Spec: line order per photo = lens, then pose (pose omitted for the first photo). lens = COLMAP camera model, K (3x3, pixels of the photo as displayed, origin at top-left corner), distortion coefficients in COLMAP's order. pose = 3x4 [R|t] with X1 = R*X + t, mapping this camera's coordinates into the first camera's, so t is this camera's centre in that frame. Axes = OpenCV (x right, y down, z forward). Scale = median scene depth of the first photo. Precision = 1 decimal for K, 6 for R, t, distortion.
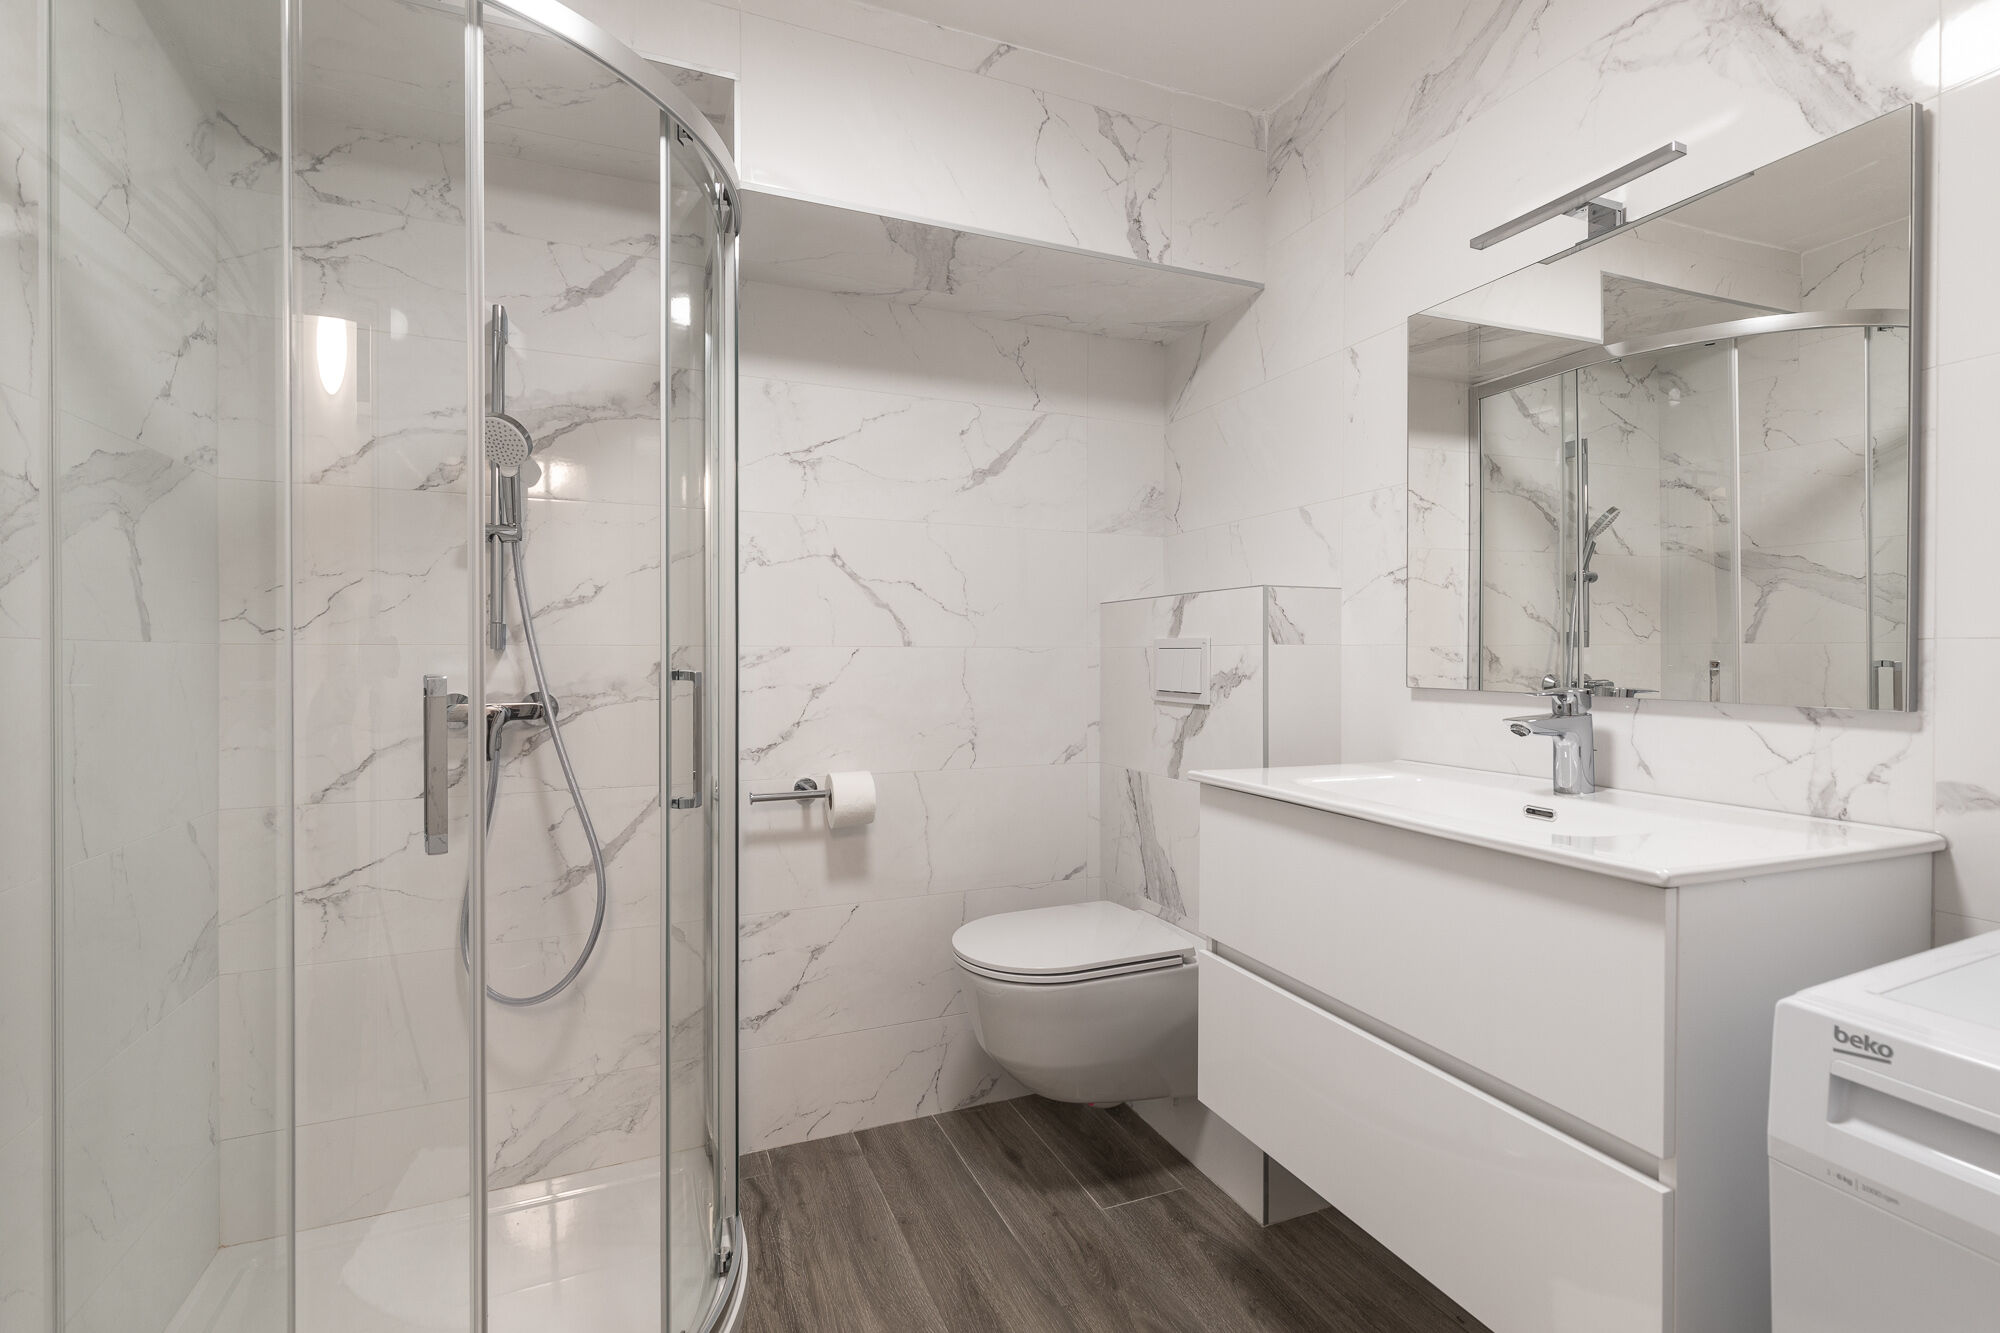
lens RADIAL K [[904.2, 0, 983.7], [0, 904.2, 659.1], [0, 0, 1]] dist [-0.002049, -0.000174]
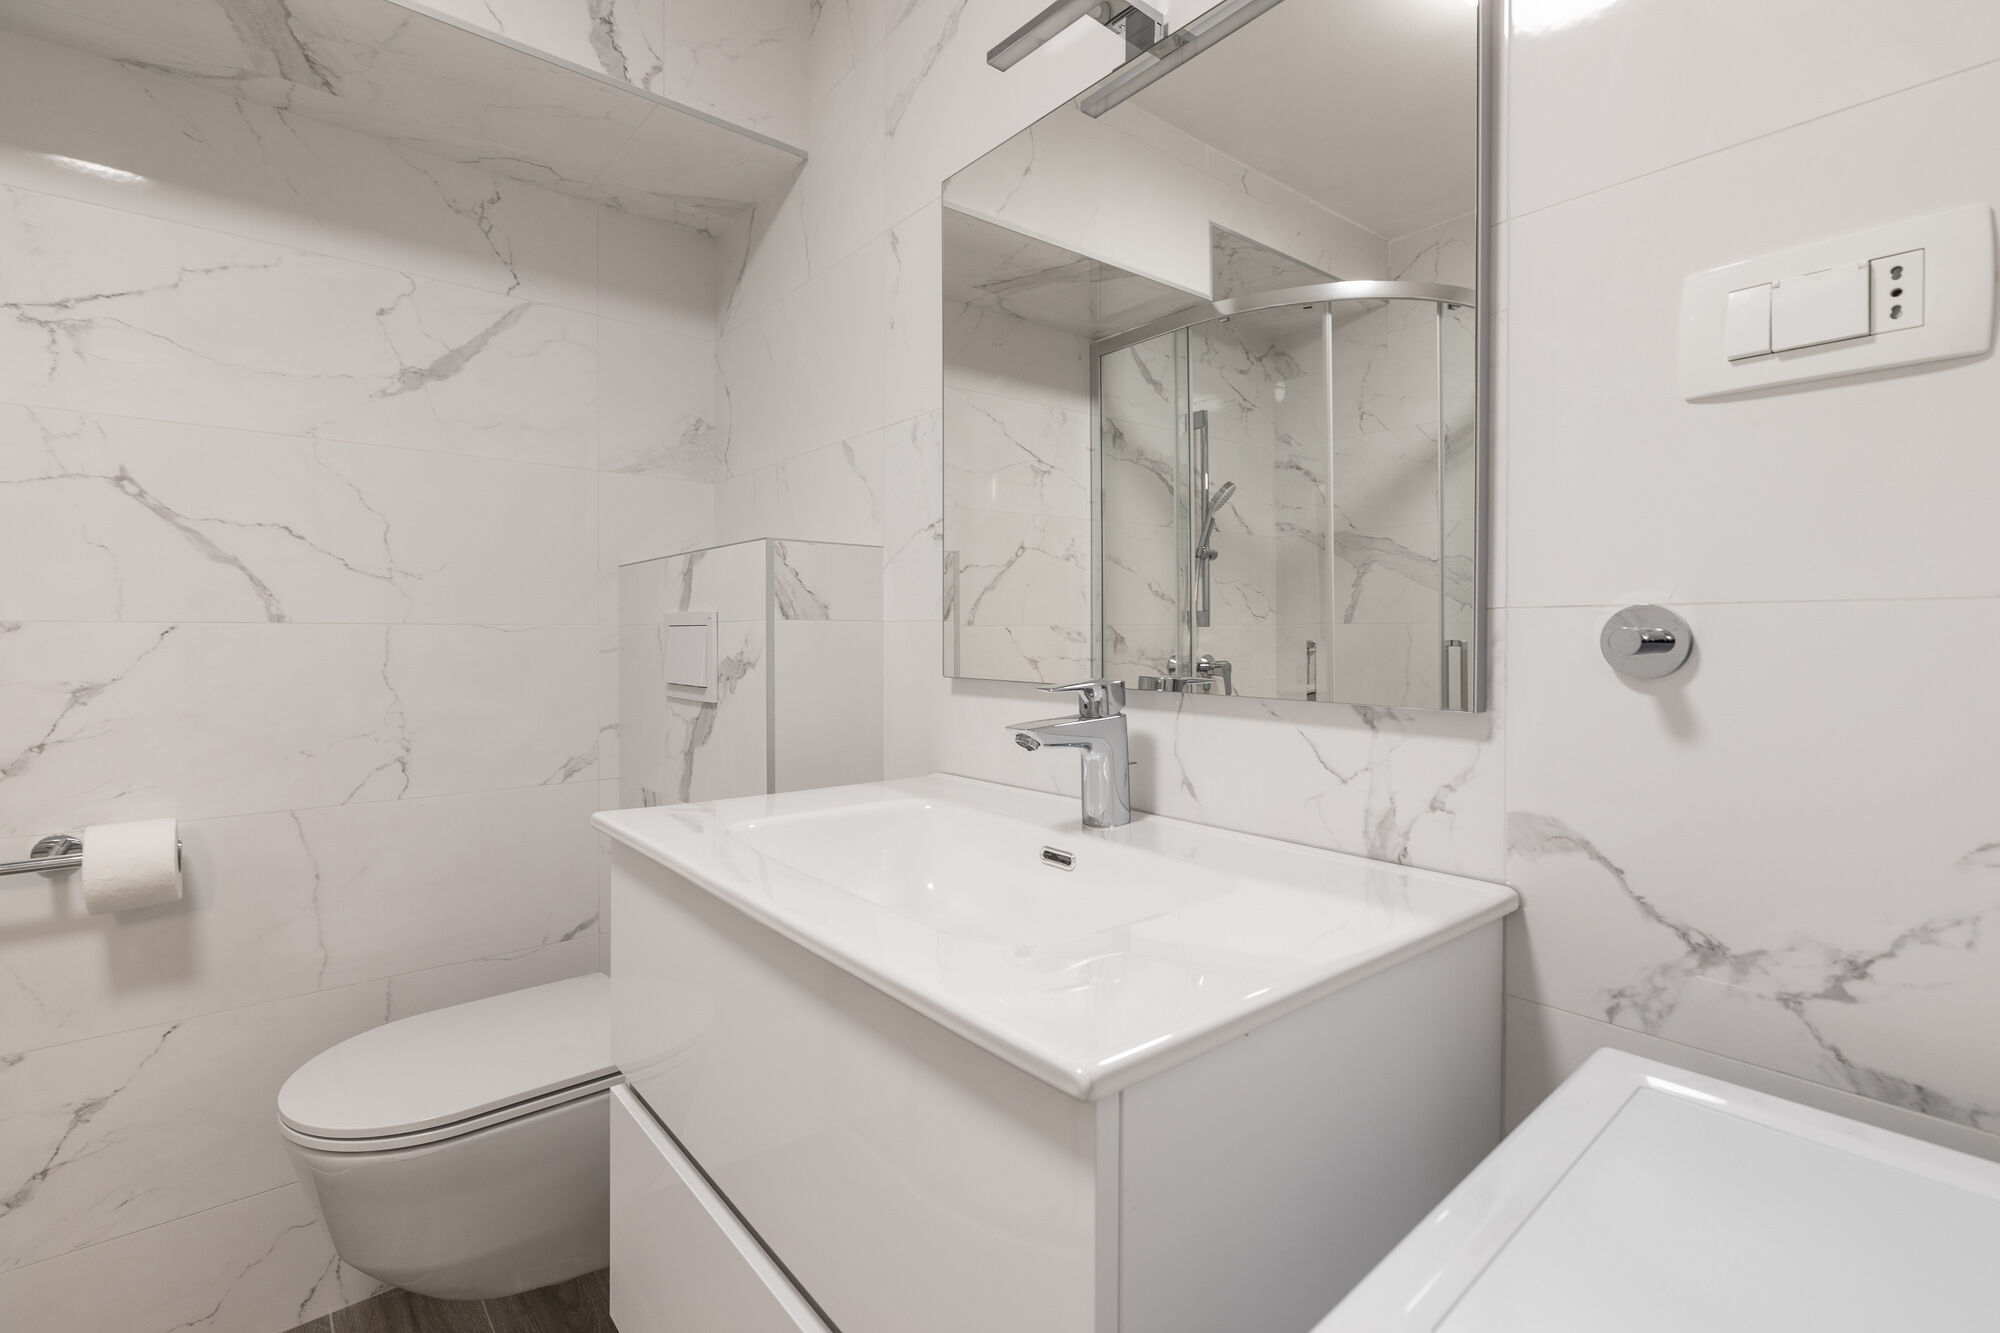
lens RADIAL K [[904.2, 0, 986.7], [0, 904.2, 642.8], [0, 0, 1]] dist [-0.002049, -0.000174]
pose [[0.953628, -0.003739, 0.300964, 0.249648], [0.002949, 0.999991, 0.003077, 0.000533], [-0.300973, -0.002047, 0.953631, 0.246260]]
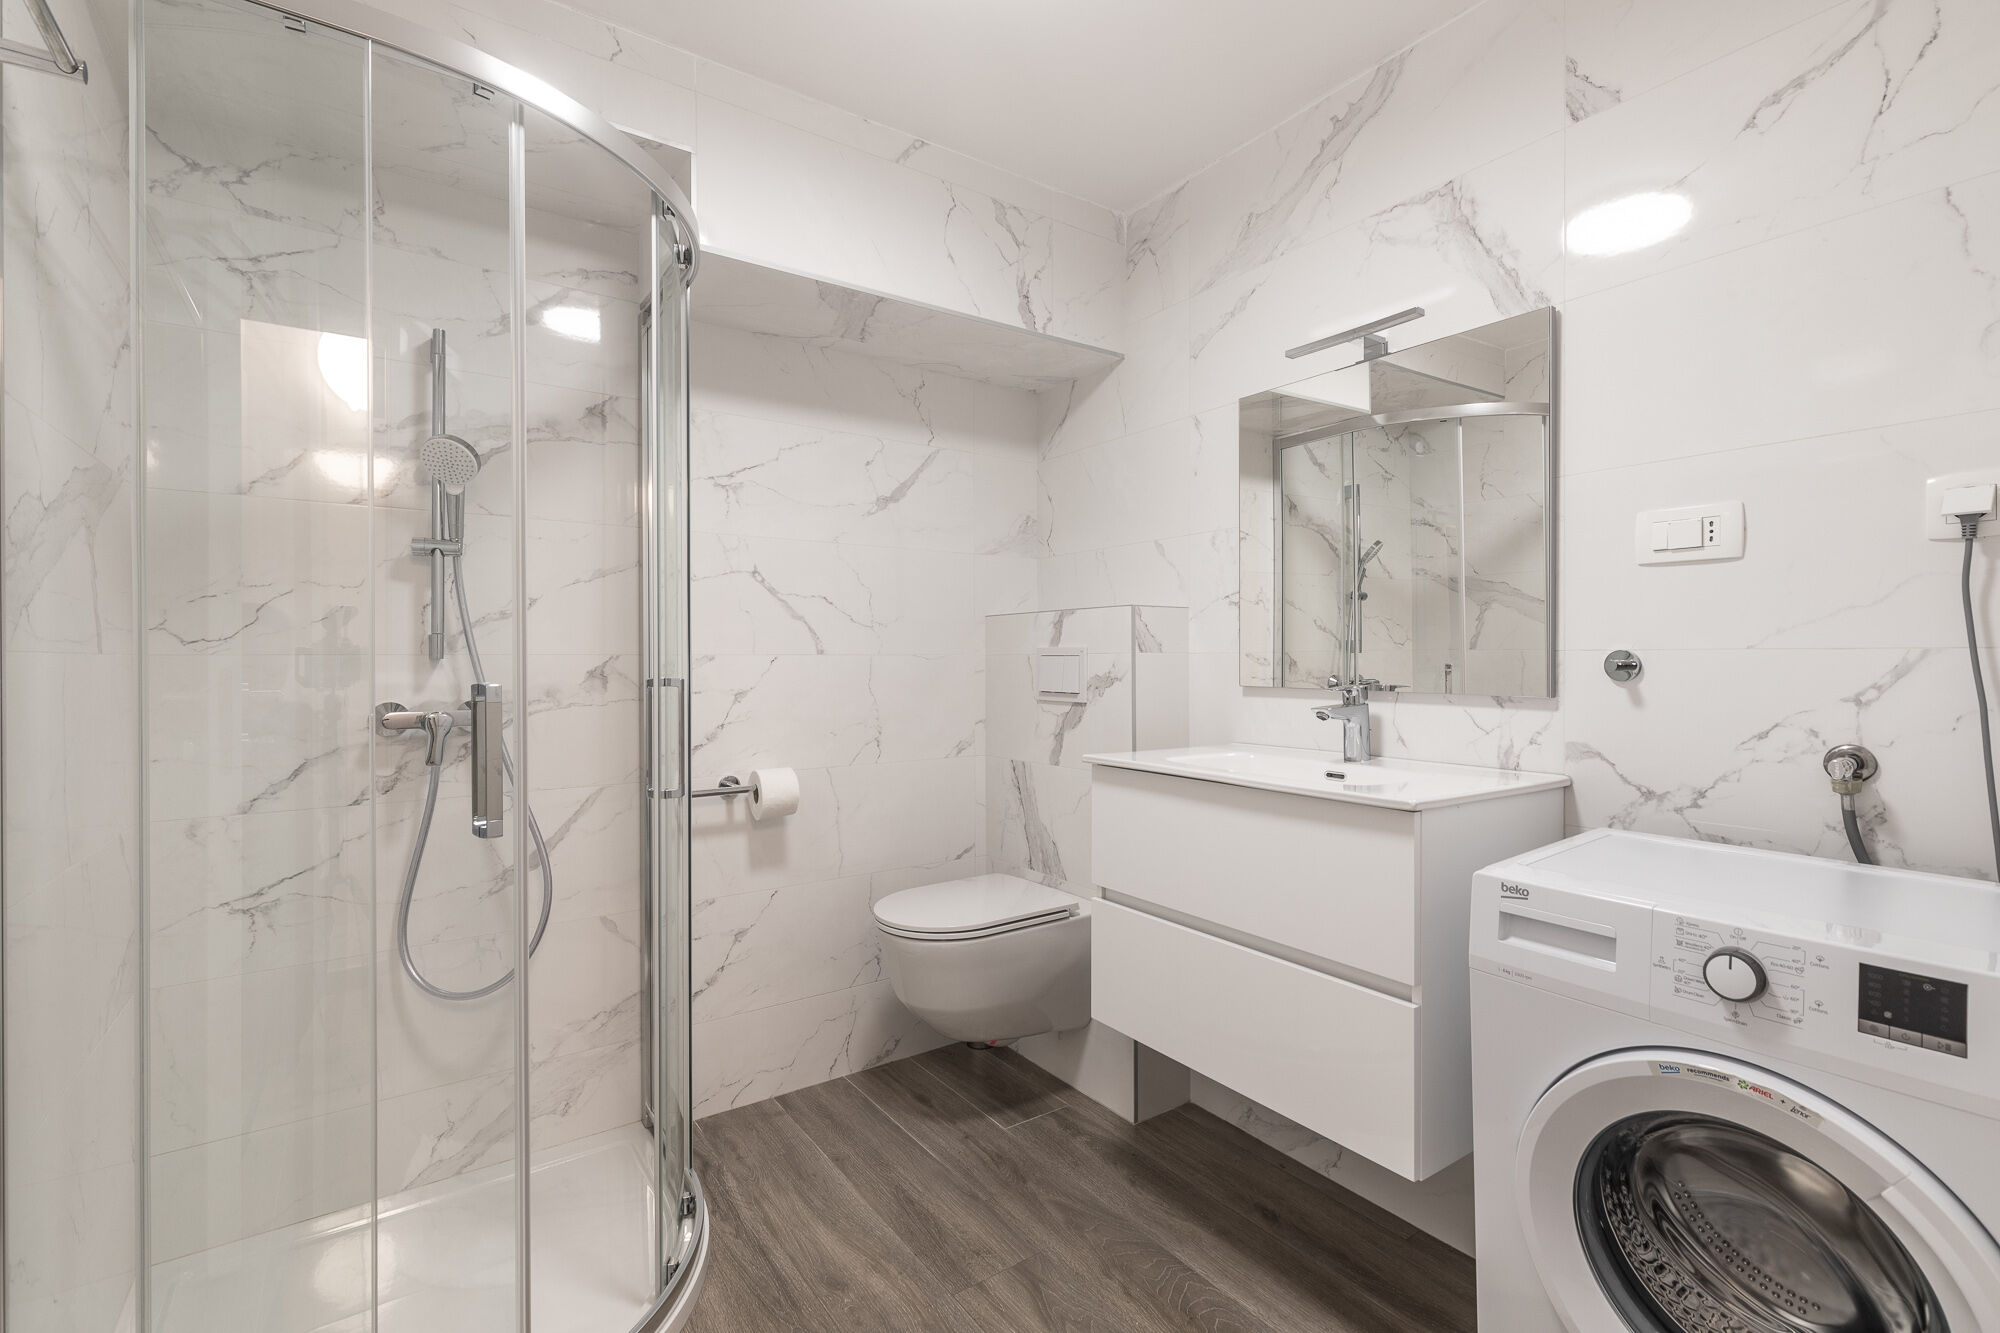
lens RADIAL K [[904.2, 0, 1026.6], [0, 904.2, 658.9], [0, 0, 1]] dist [-0.002049, -0.000174]
pose [[0.971506, -0.003902, 0.236984, -0.118710], [0.004951, 0.999980, -0.003829, -0.003535], [-0.236964, 0.004894, 0.971506, -0.161421]]
